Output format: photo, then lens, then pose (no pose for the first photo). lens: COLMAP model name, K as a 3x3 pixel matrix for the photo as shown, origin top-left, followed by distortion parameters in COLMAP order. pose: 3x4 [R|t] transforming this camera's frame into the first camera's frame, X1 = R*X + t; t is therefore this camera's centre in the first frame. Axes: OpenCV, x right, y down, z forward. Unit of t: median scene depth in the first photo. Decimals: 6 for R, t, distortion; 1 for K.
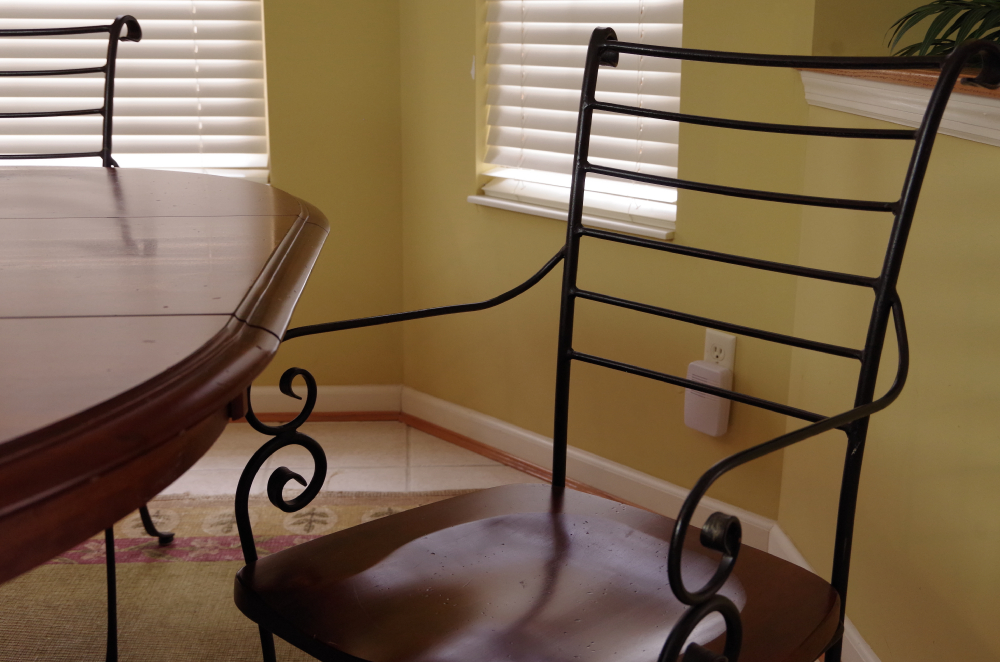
lens RADIAL K [[1235.0, 0, 500.0], [0, 1235.0, 331.0], [0, 0, 1]] dist [0.022869, -0.013383]
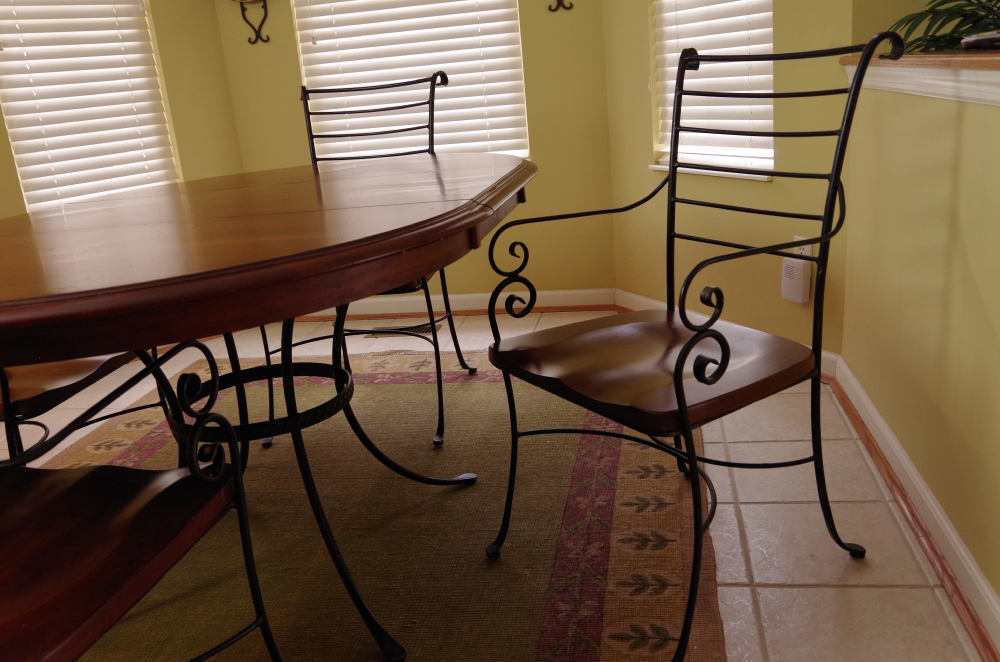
lens RADIAL K [[852.1, 0, 500.0], [0, 852.1, 331.0], [0, 0, 1]] dist [-0.067576, 0.130597]
pose [[0.967806, -0.020329, -0.250876, 0.118545], [0.034127, 0.998127, 0.050775, 0.085882], [0.249374, -0.057702, 0.966687, -0.252451]]
